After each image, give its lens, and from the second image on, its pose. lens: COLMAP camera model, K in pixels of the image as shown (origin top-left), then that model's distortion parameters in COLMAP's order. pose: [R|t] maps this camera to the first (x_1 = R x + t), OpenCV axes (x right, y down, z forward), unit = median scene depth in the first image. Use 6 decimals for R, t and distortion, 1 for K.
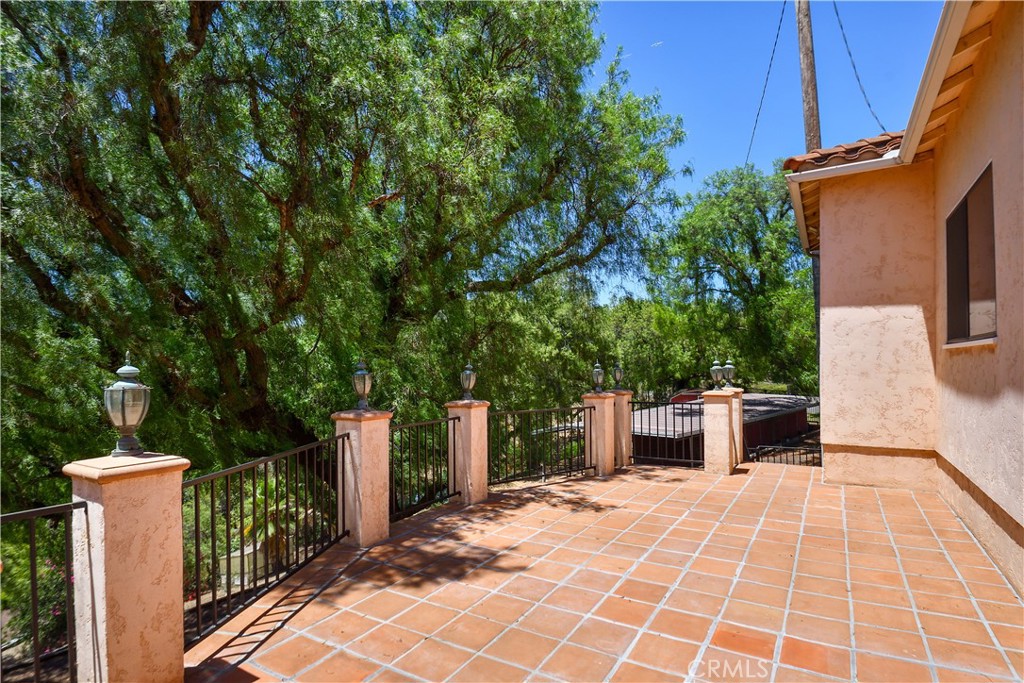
lens RADIAL K [[531.7, 0, 513.2], [0, 531.7, 363.4], [0, 0, 1]] dist [-0.000710, -0.000273]
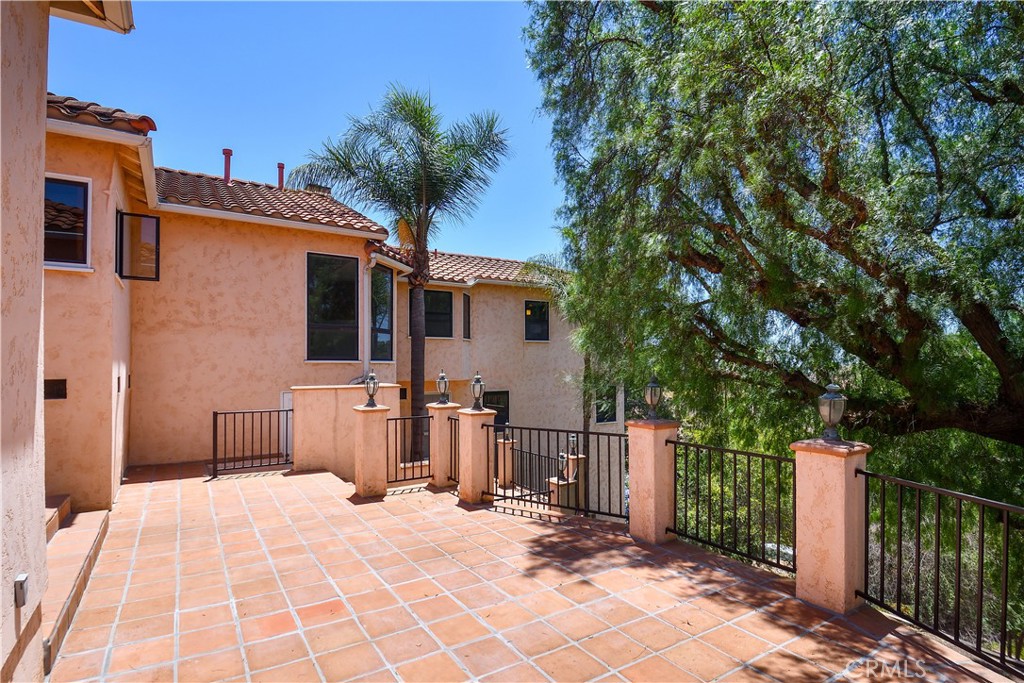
lens RADIAL K [[531.7, 0, 513.2], [0, 531.7, 363.4], [0, 0, 1]] dist [-0.000710, -0.000273]
pose [[-0.443651, 0.005485, -0.896183, 0.867079], [0.001485, 0.999984, 0.005385, -0.032869], [0.896198, 0.001058, -0.443653, 1.286734]]
